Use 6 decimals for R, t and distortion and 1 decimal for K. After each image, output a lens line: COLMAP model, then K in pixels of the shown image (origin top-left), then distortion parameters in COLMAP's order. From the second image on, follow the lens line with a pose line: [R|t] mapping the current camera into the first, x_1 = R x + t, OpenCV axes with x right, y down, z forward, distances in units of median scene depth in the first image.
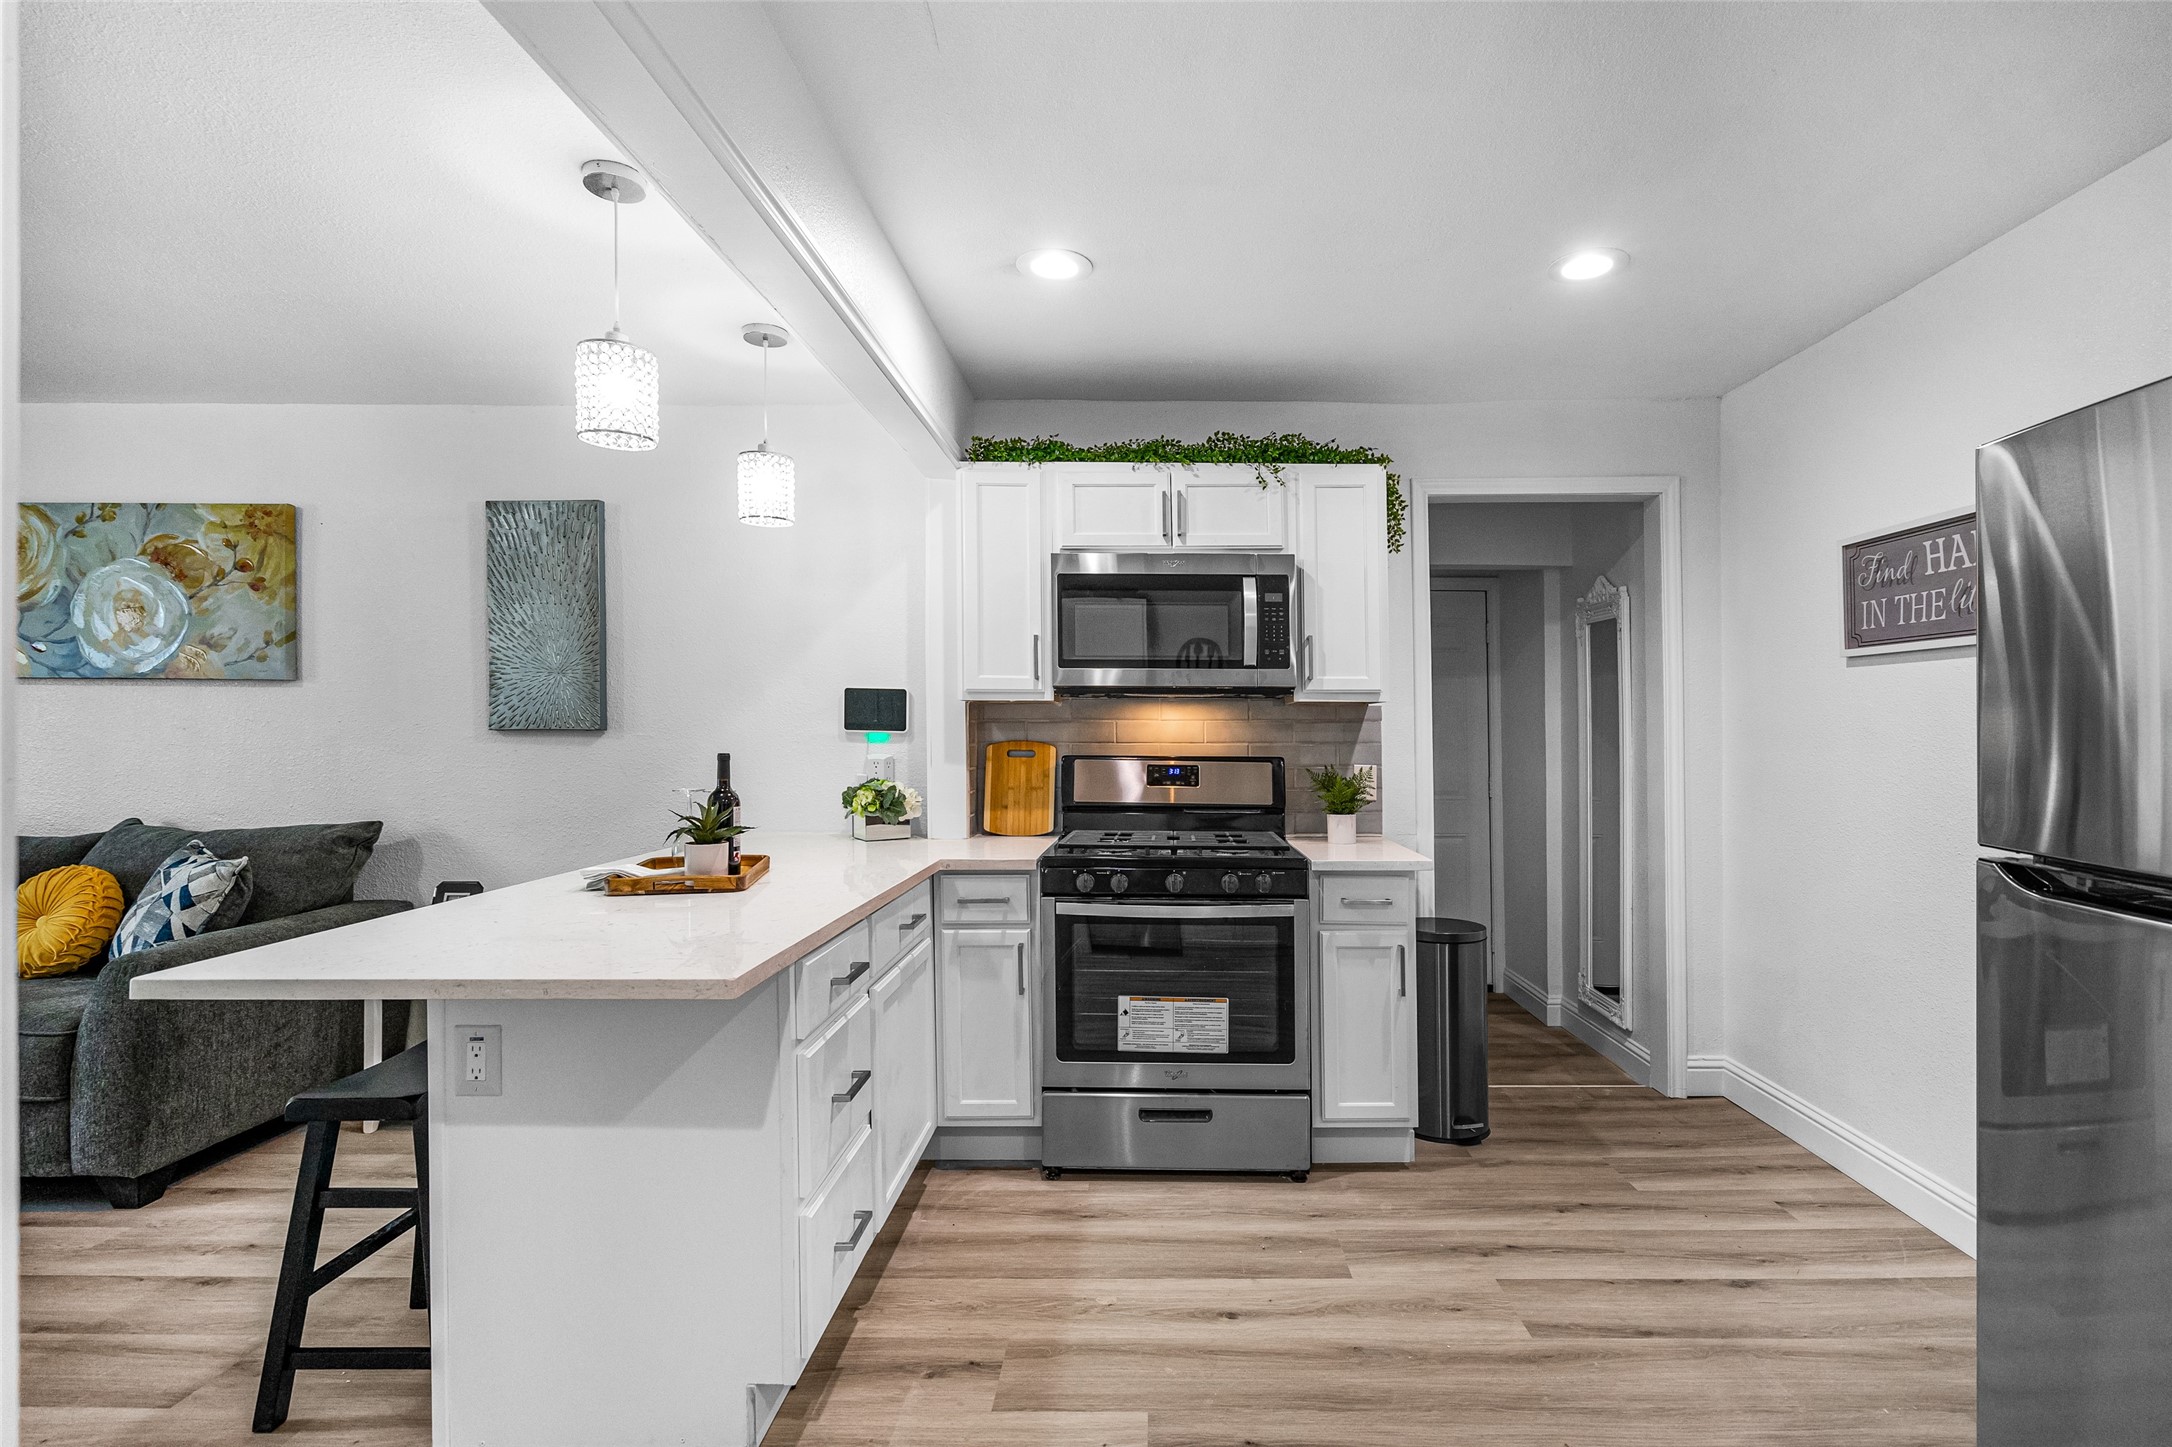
lens RADIAL K [[977.3, 0, 1086.0], [0, 977.3, 723.5], [0, 0, 1]] dist [-0.004052, 0.000143]
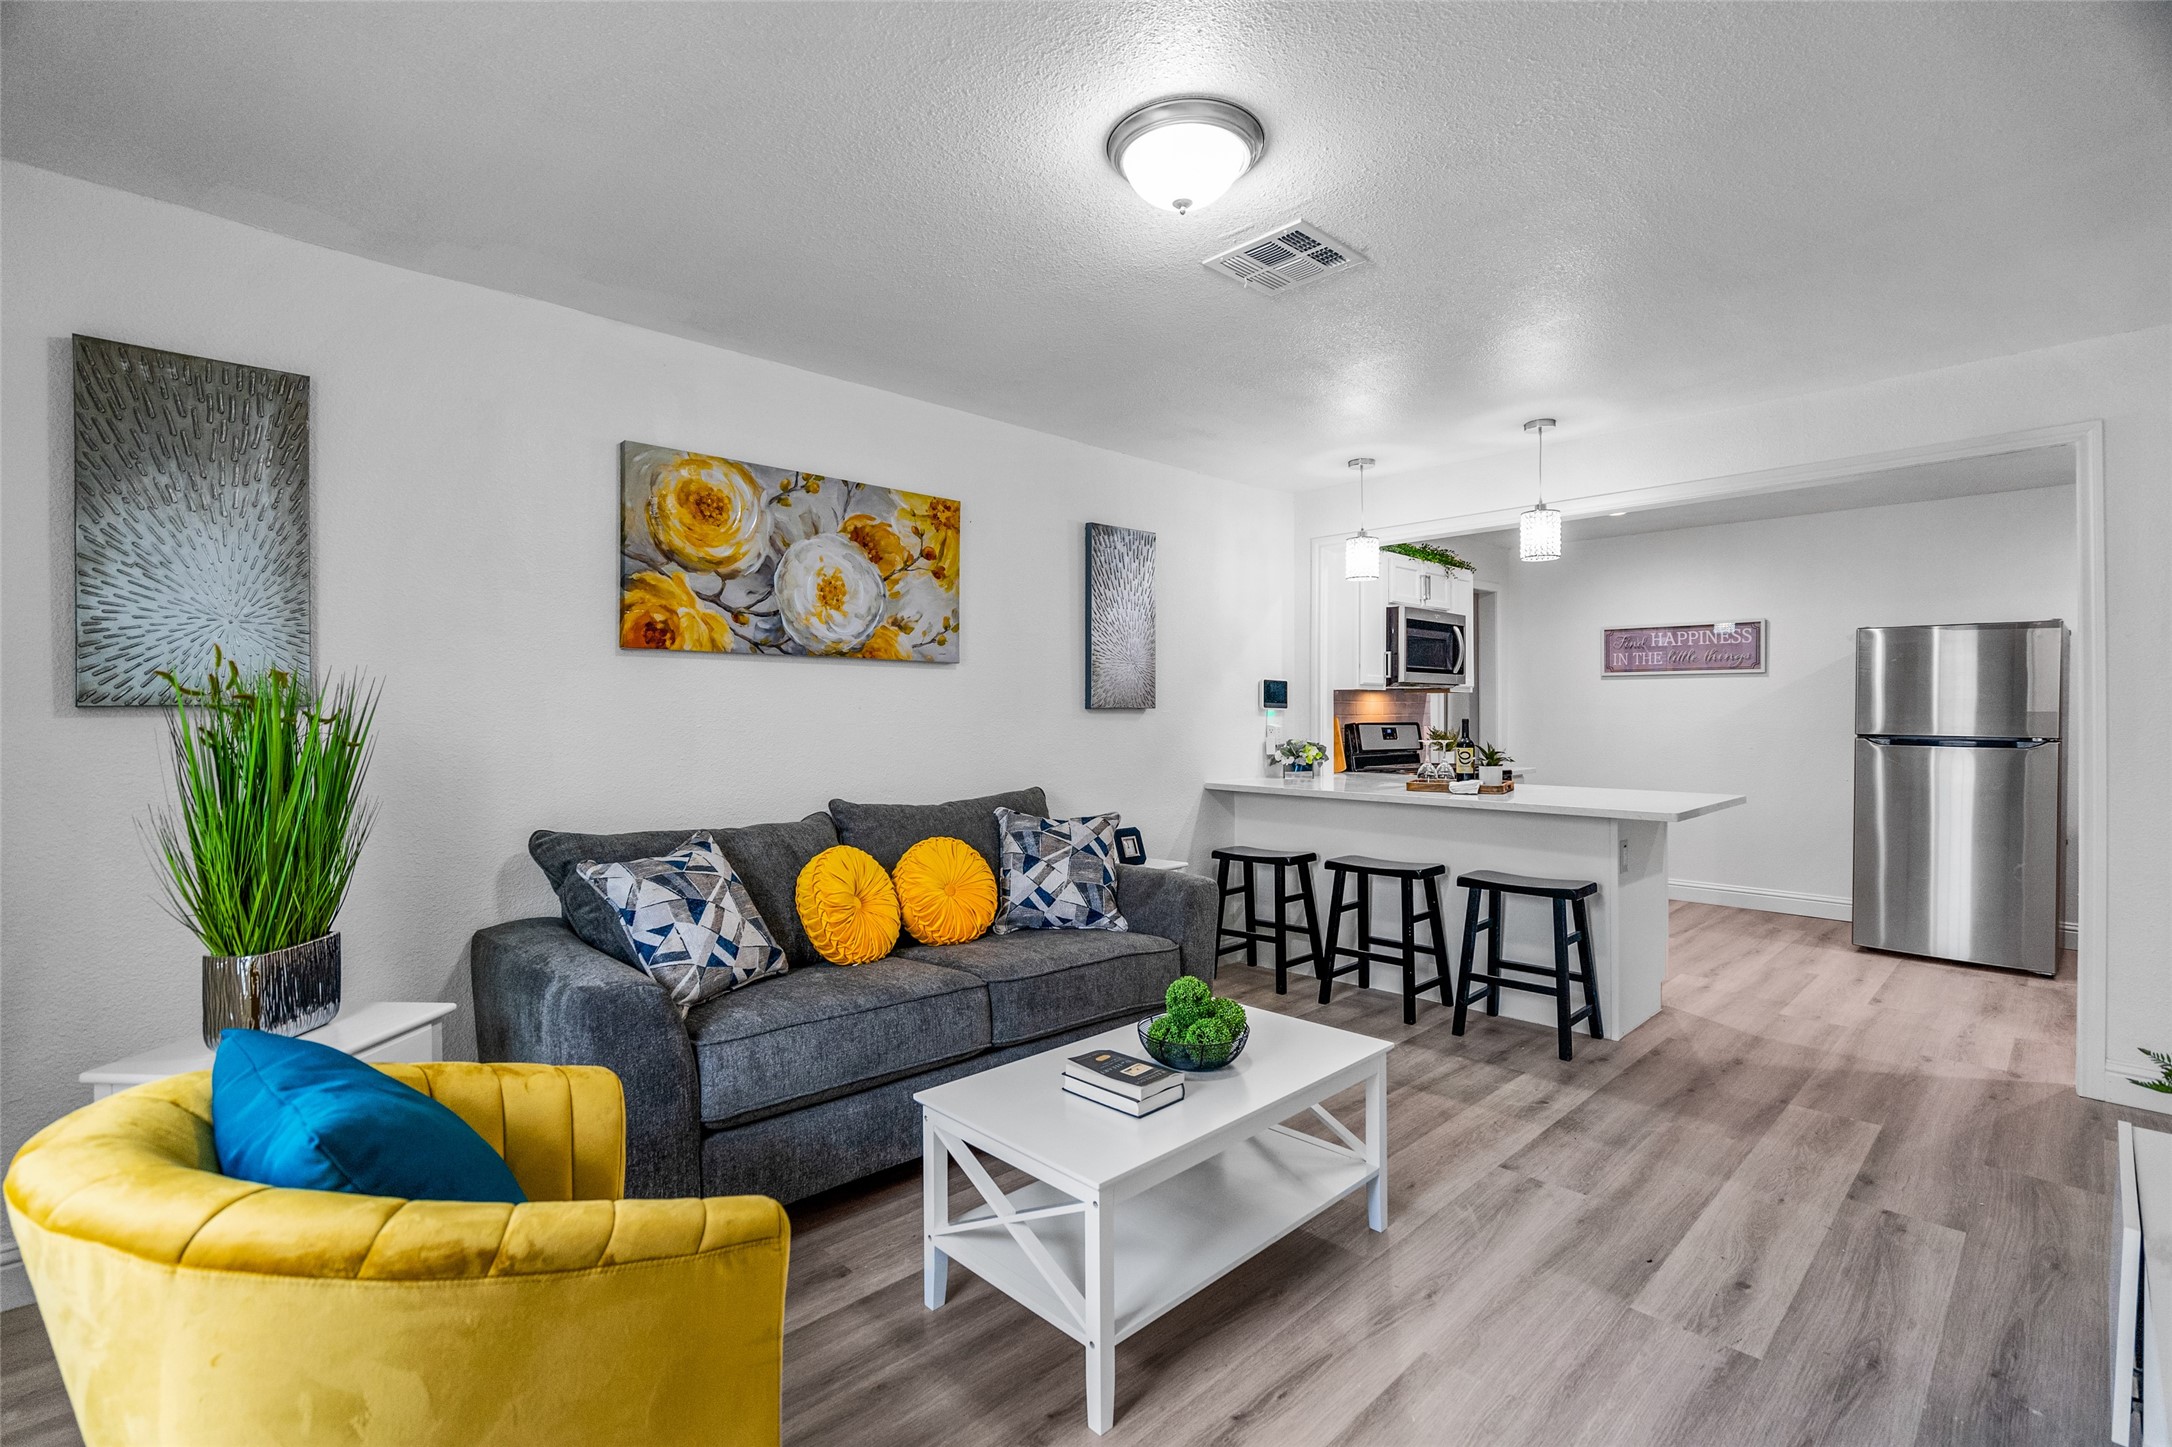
lens RADIAL K [[994.9, 0, 1086.0], [0, 994.9, 723.5], [0, 0, 1]] dist [-0.049378, 0.077548]
pose [[0.715572, -0.012904, 0.698420, -1.499070], [0.010586, 0.999915, 0.007629, 0.015703], [-0.698459, 0.001934, 0.715648, 0.109617]]
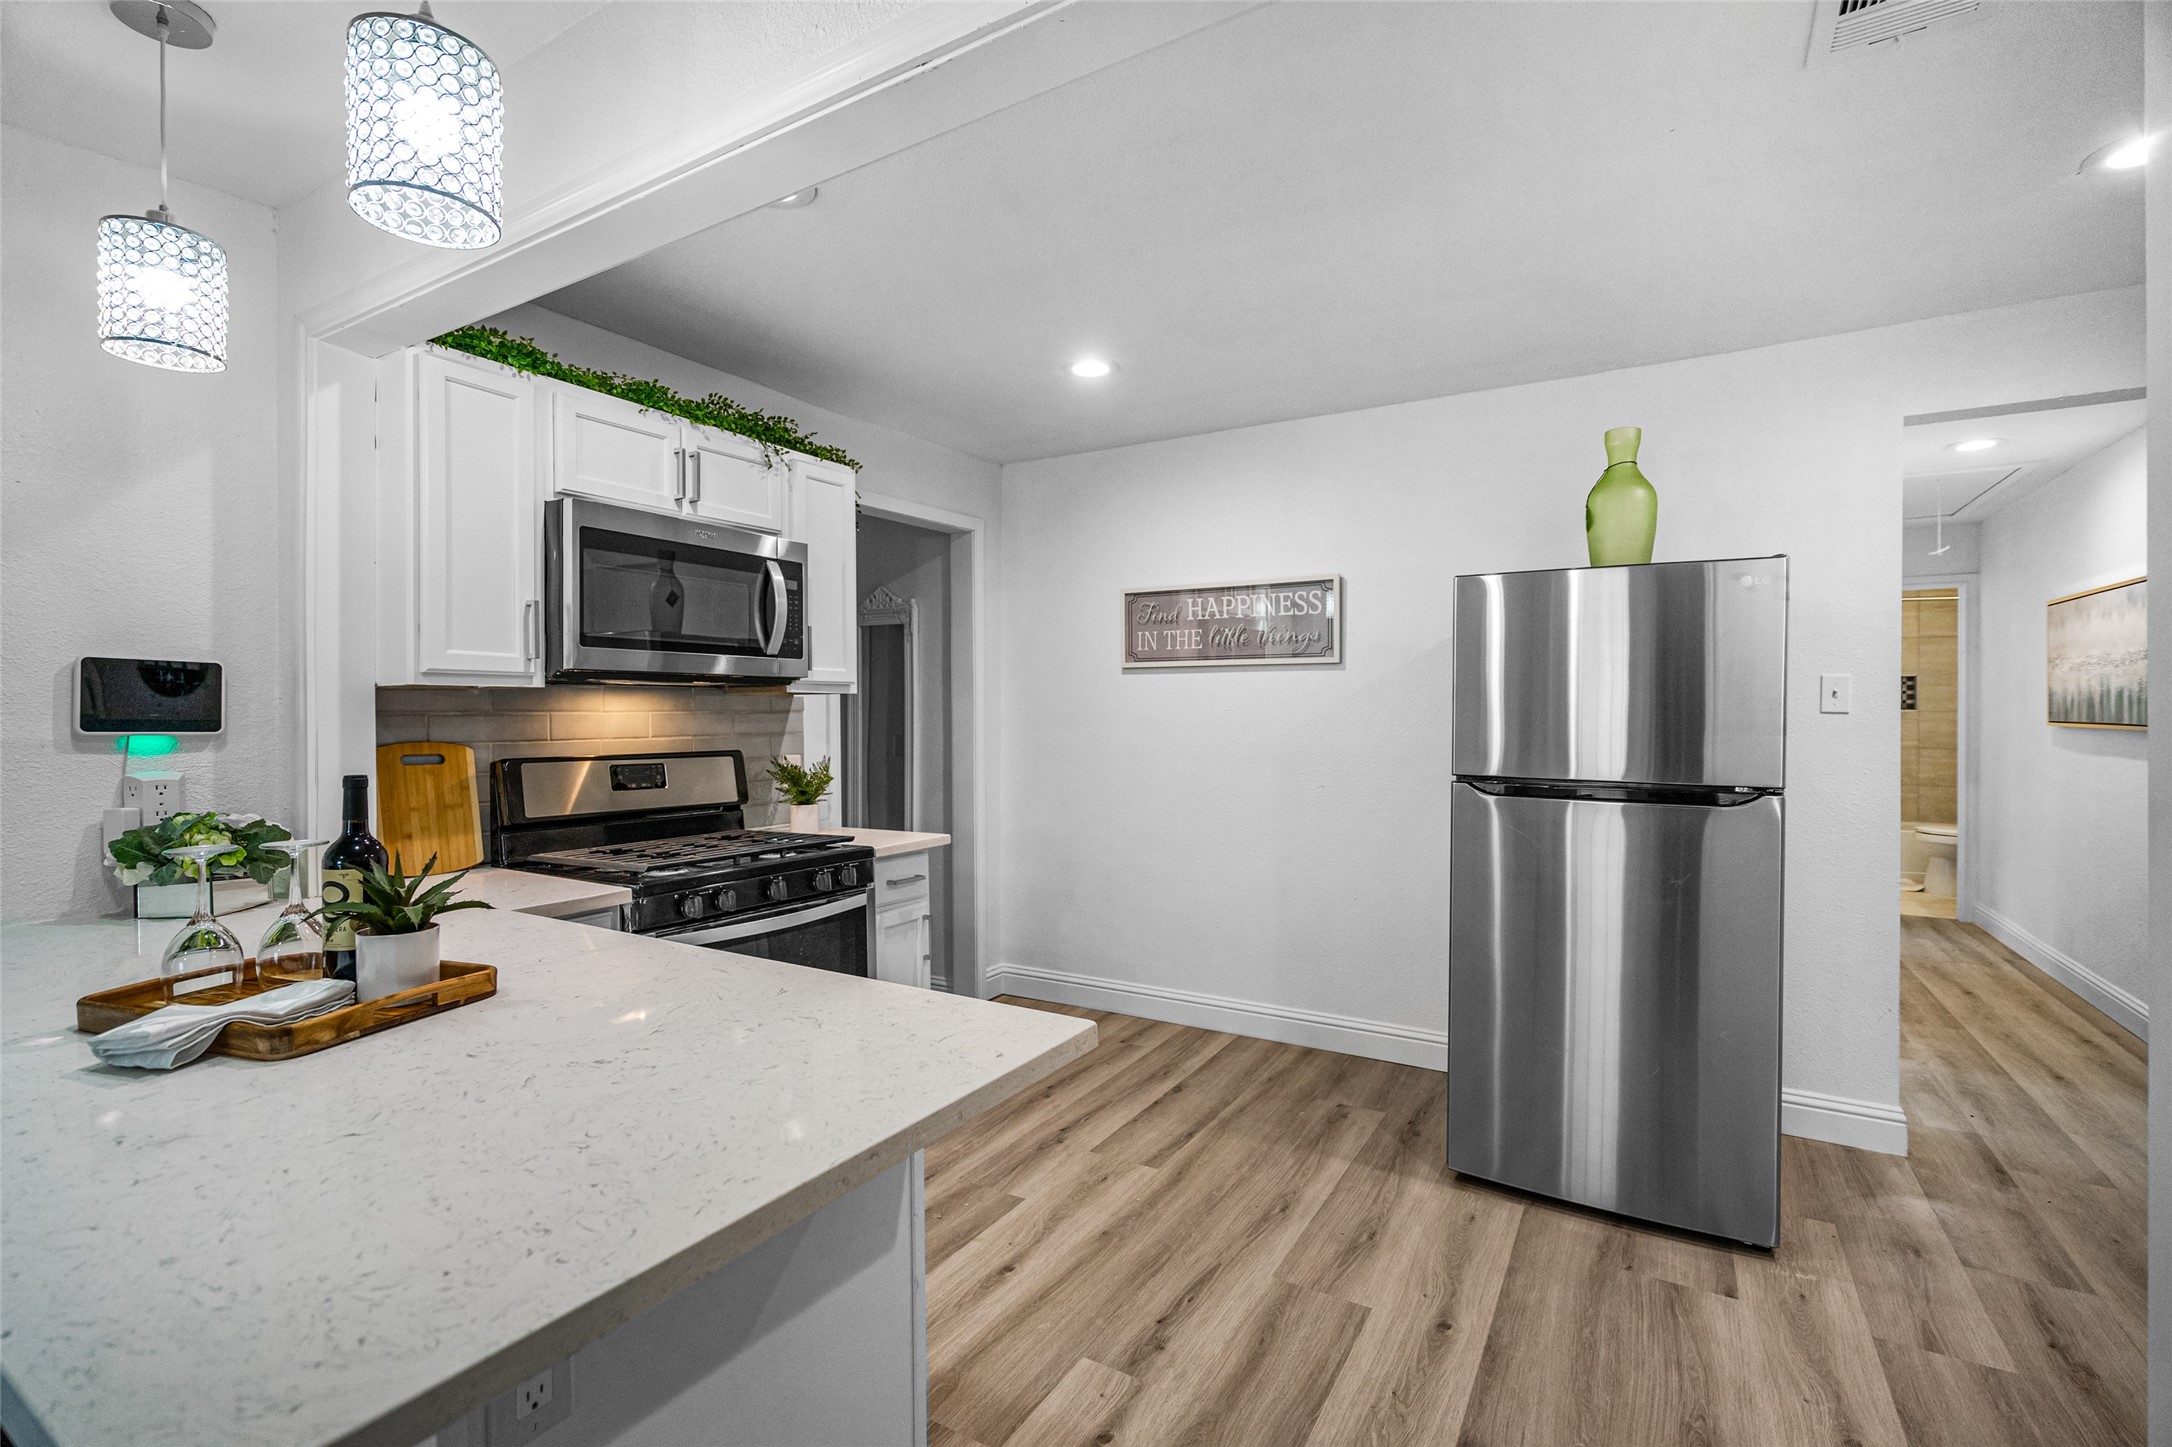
lens RADIAL K [[979.0, 0, 1078.7], [0, 979.0, 714.4], [0, 0, 1]] dist [-0.002130, 0.000077]
pose [[0.517899, -0.006980, 0.855413, -0.434253], [0.003694, 0.999976, 0.005923, -0.004782], [-0.855434, 0.000093, 0.517912, 0.225871]]
